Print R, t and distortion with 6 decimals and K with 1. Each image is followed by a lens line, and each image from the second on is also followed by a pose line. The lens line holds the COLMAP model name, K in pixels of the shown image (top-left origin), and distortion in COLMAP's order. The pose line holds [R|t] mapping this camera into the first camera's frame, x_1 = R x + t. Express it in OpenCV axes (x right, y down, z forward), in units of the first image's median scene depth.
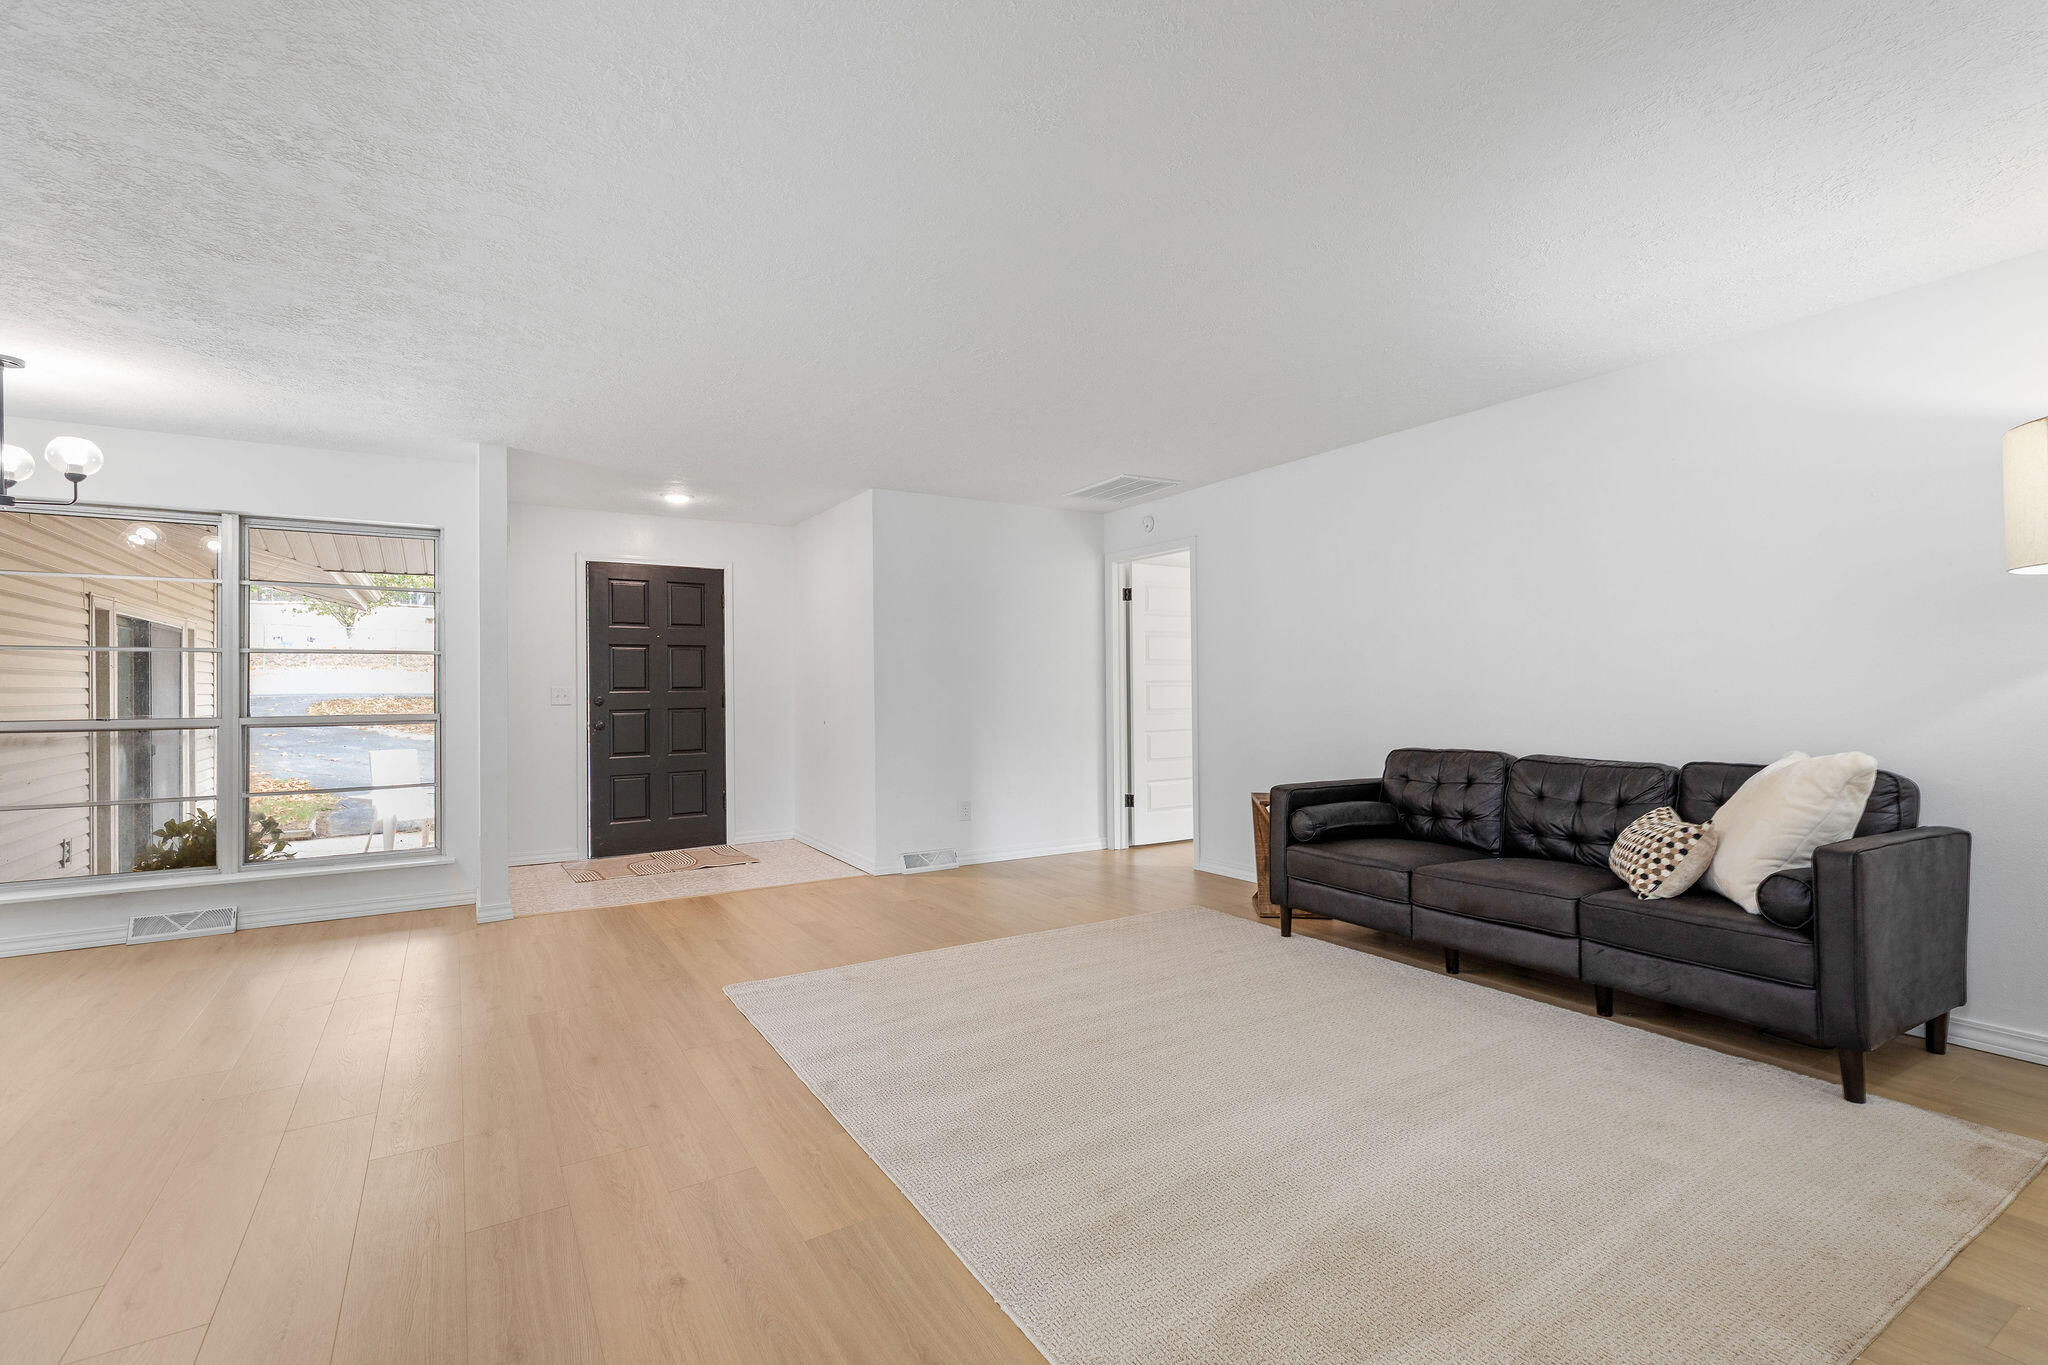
lens RADIAL K [[929.6, 0, 1024.0], [0, 929.6, 682.5], [0, 0, 1]] dist [-0.001421, -0.000245]
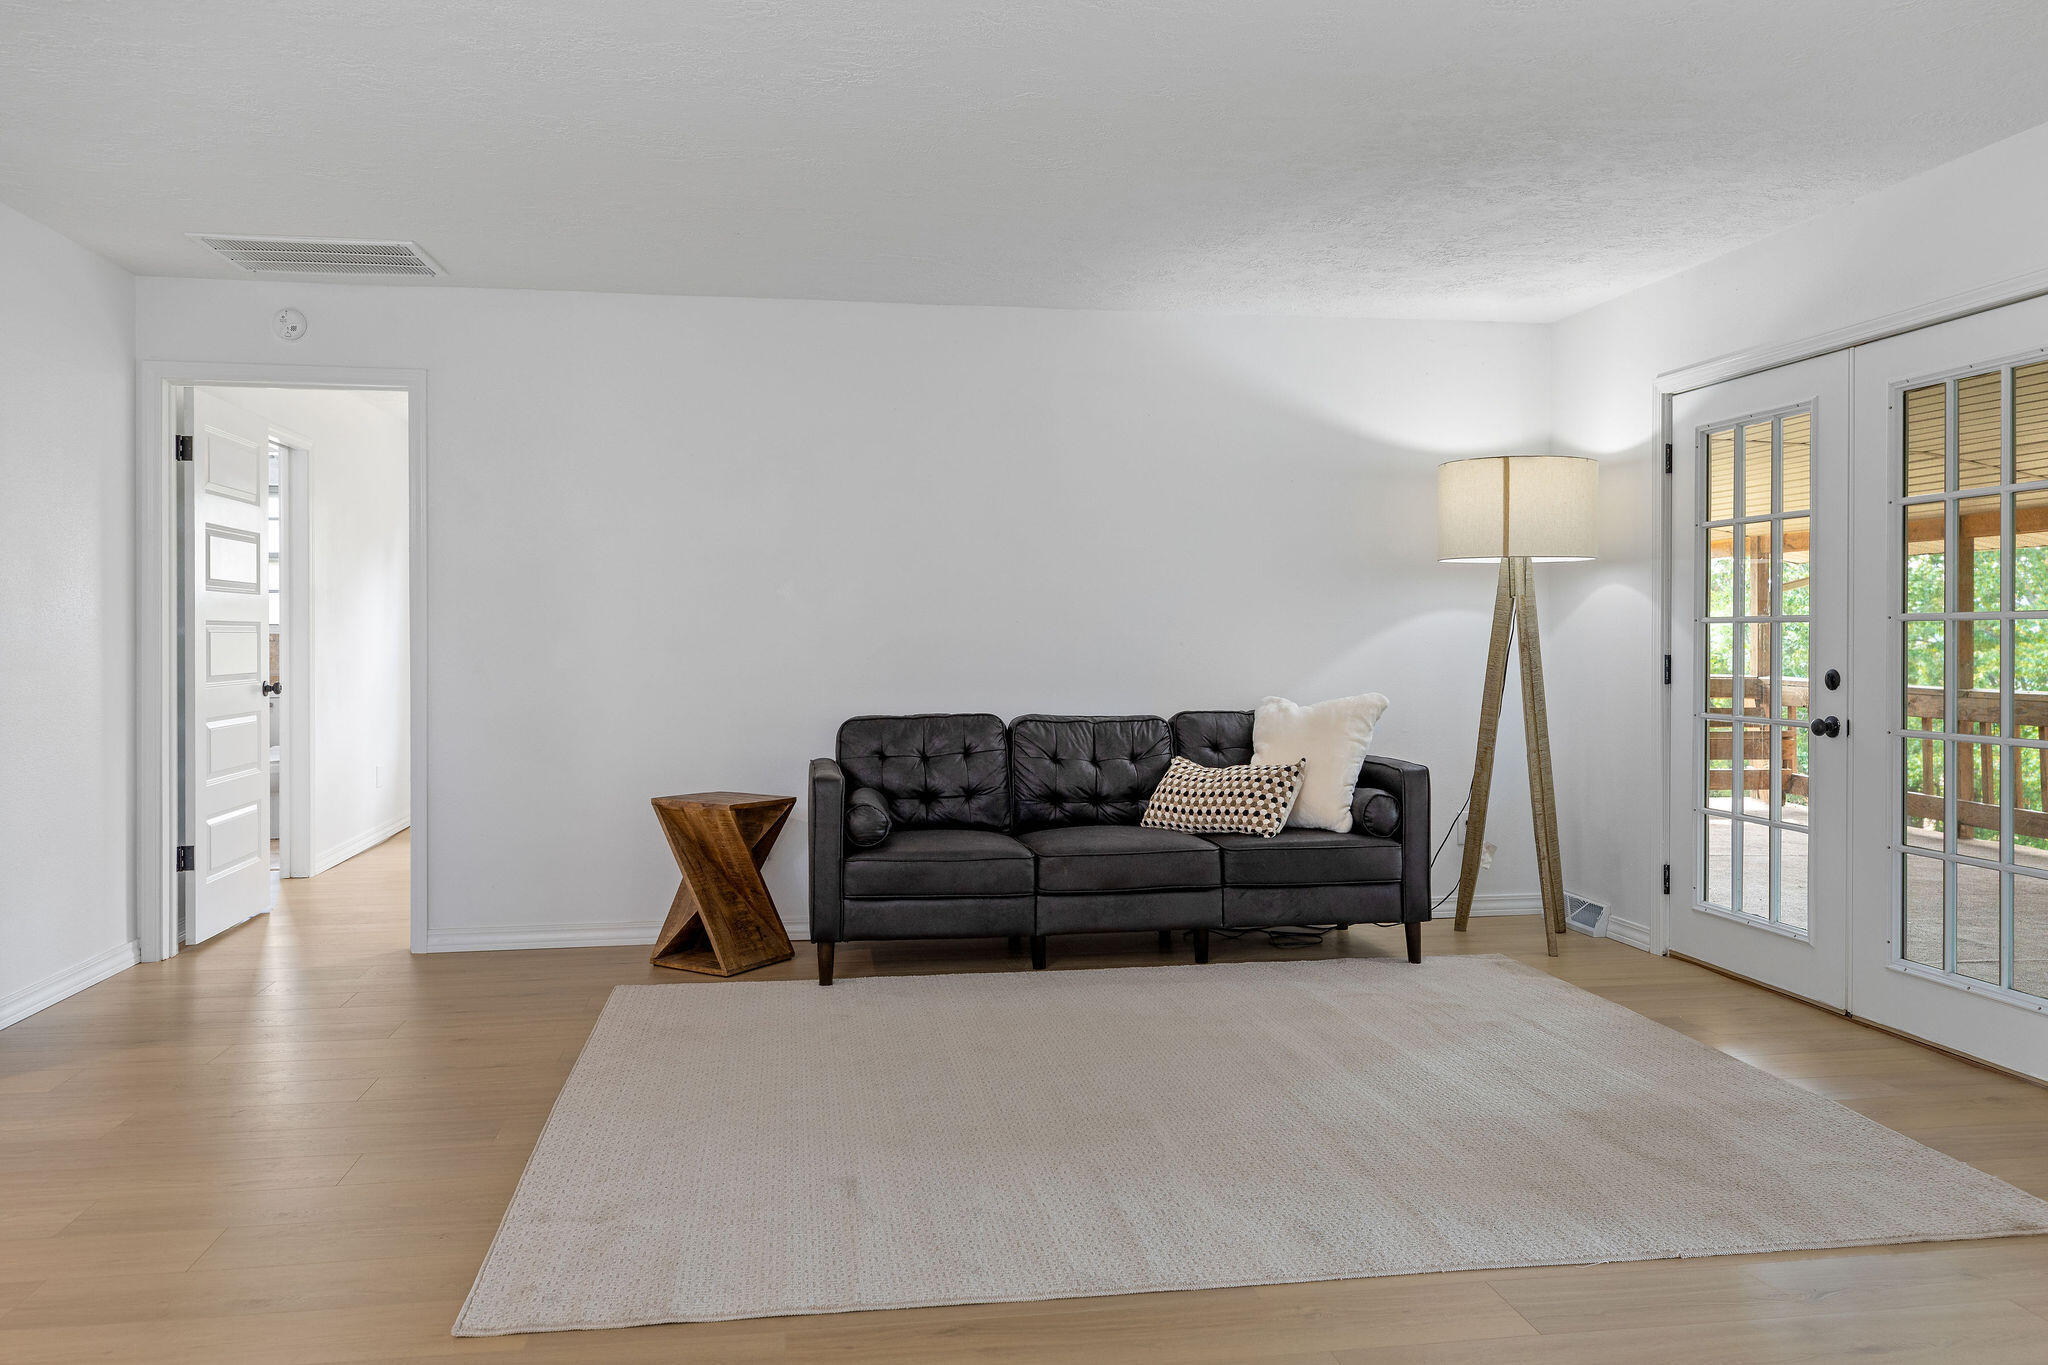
lens RADIAL K [[1481.2, 0, 1018.5], [0, 1481.2, 674.0], [0, 0, 1]] dist [-0.001323, -0.000537]
pose [[0.389569, -0.013400, 0.920900, -0.767090], [-0.011497, 0.999745, 0.019411, 0.010760], [-0.920926, -0.018150, 0.389316, 0.458107]]
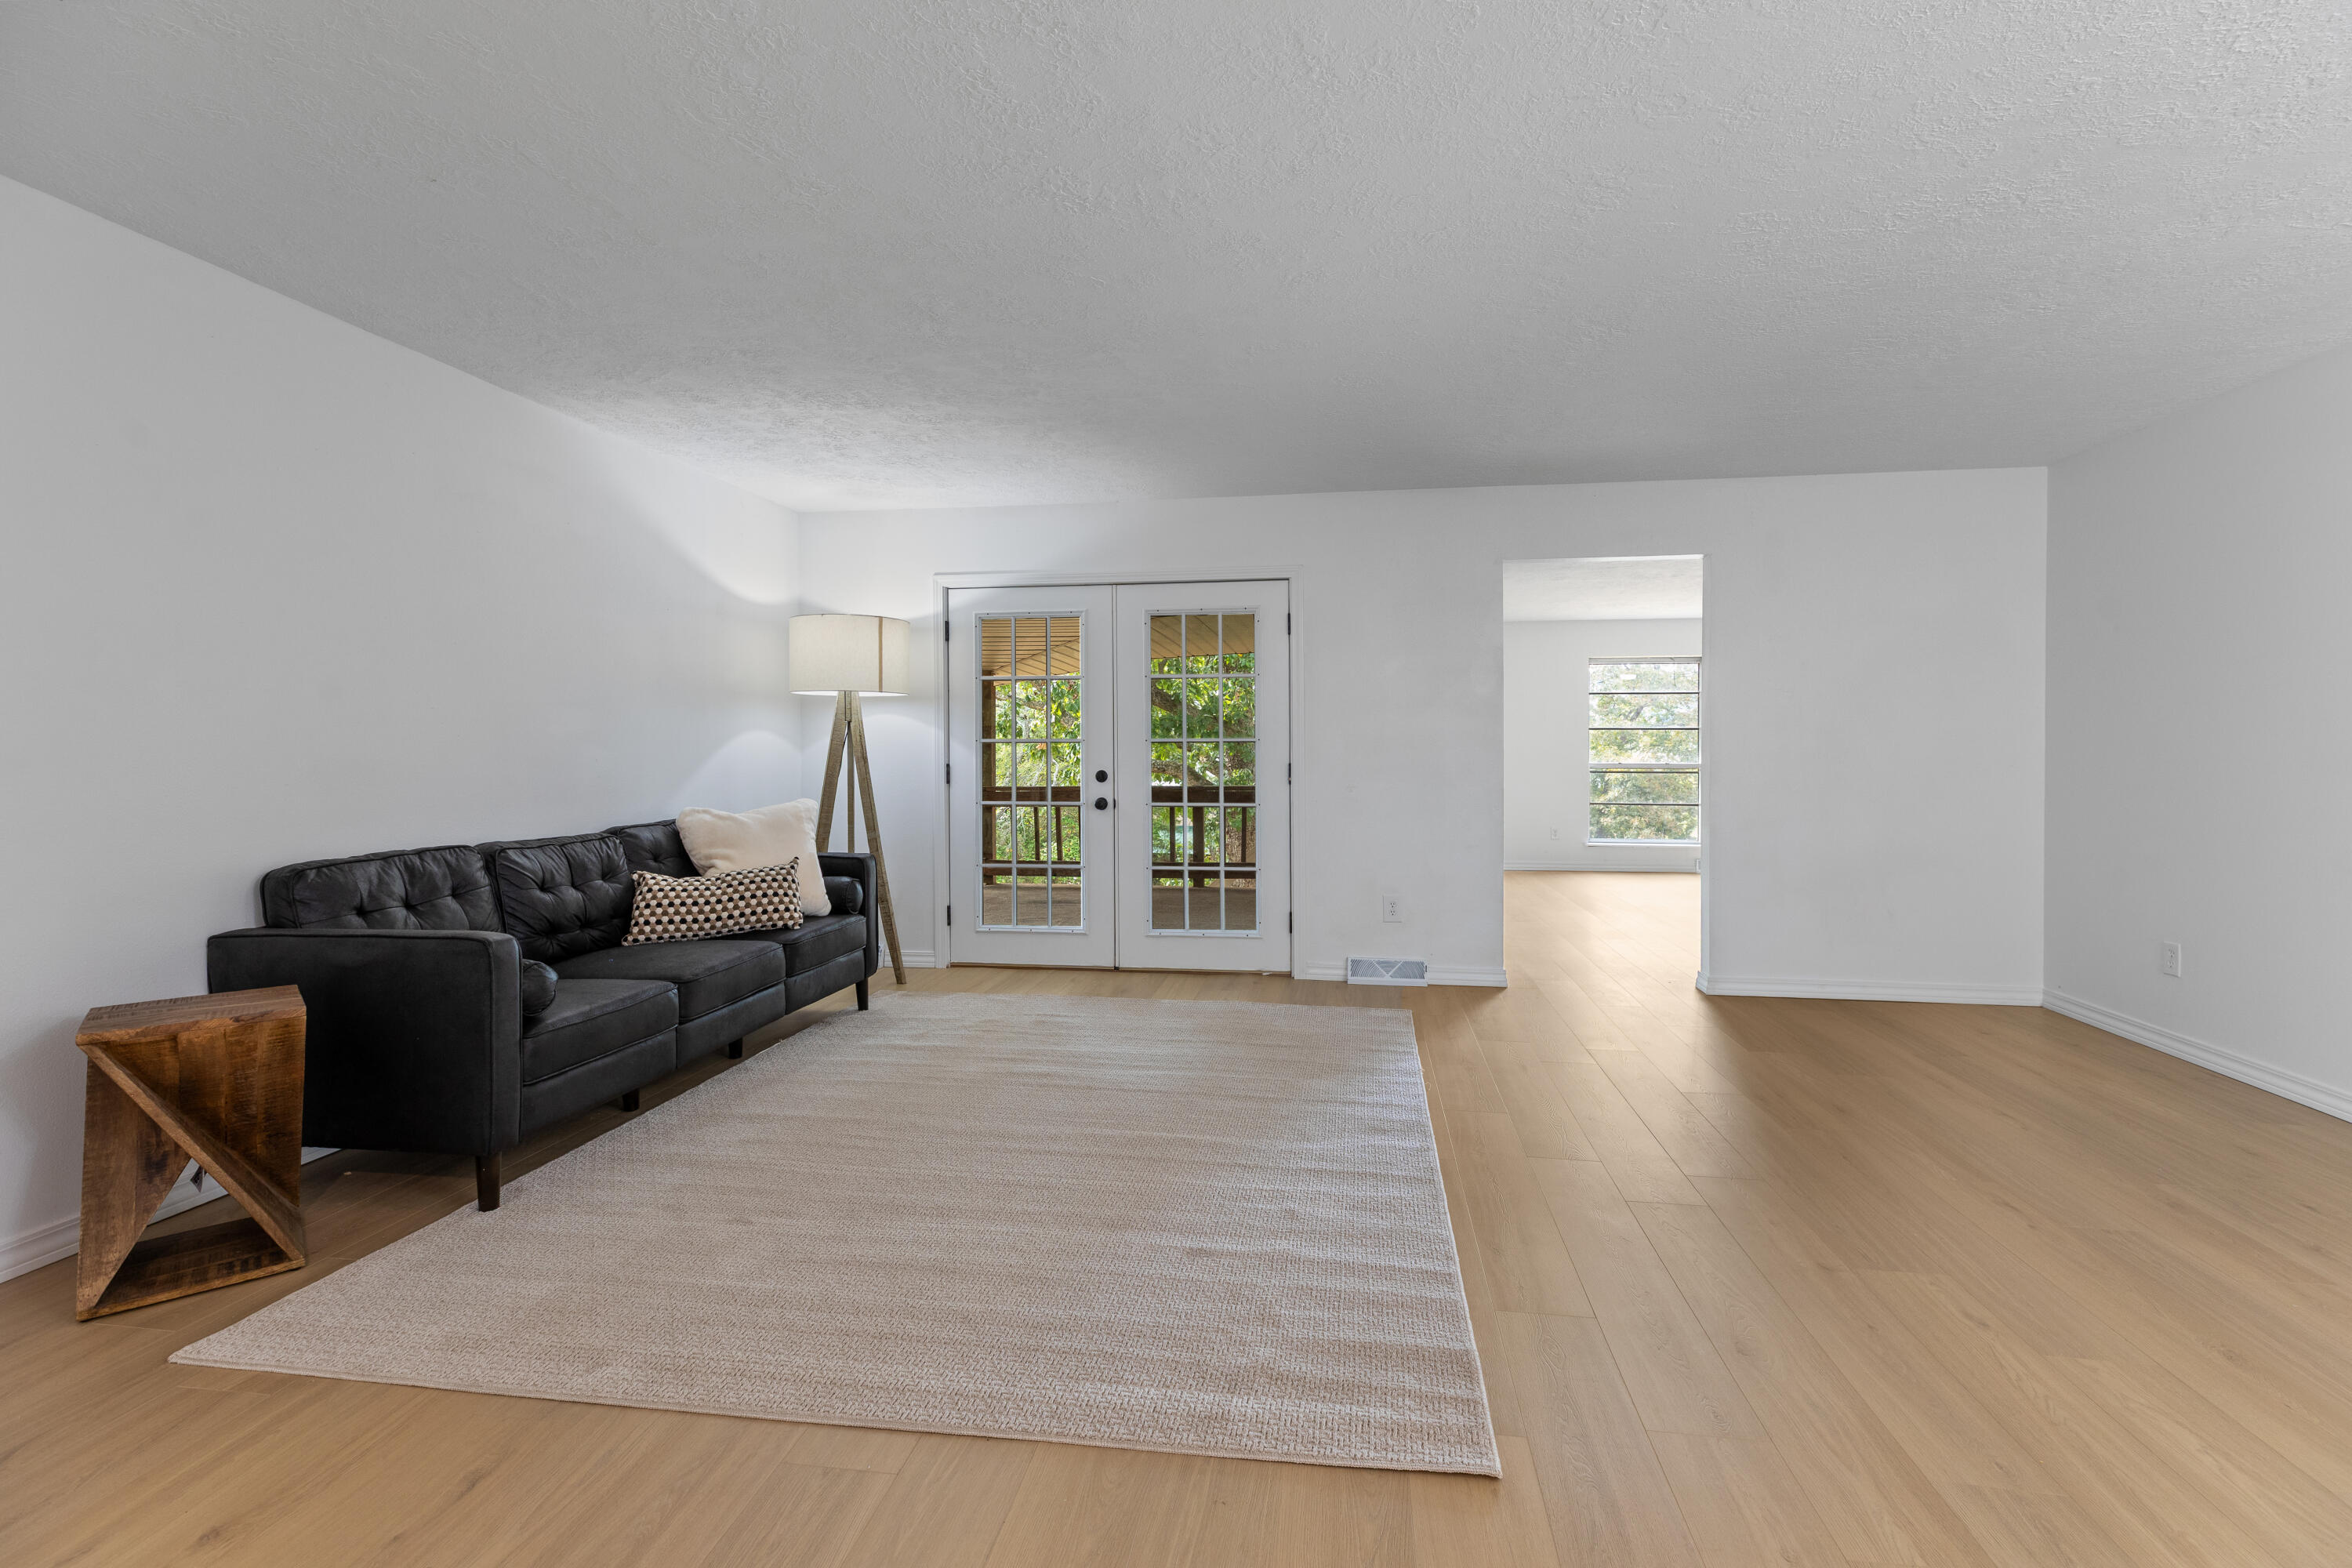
lens RADIAL K [[1059.6, 0, 1176.0], [0, 1059.6, 784.0], [0, 0, 1]] dist [0.001434, 0.000231]
pose [[-0.758015, -0.008961, 0.652176, -0.468105], [0.004624, 0.999807, 0.019112, 0.013953], [-0.652221, 0.017503, -0.757827, 1.307622]]
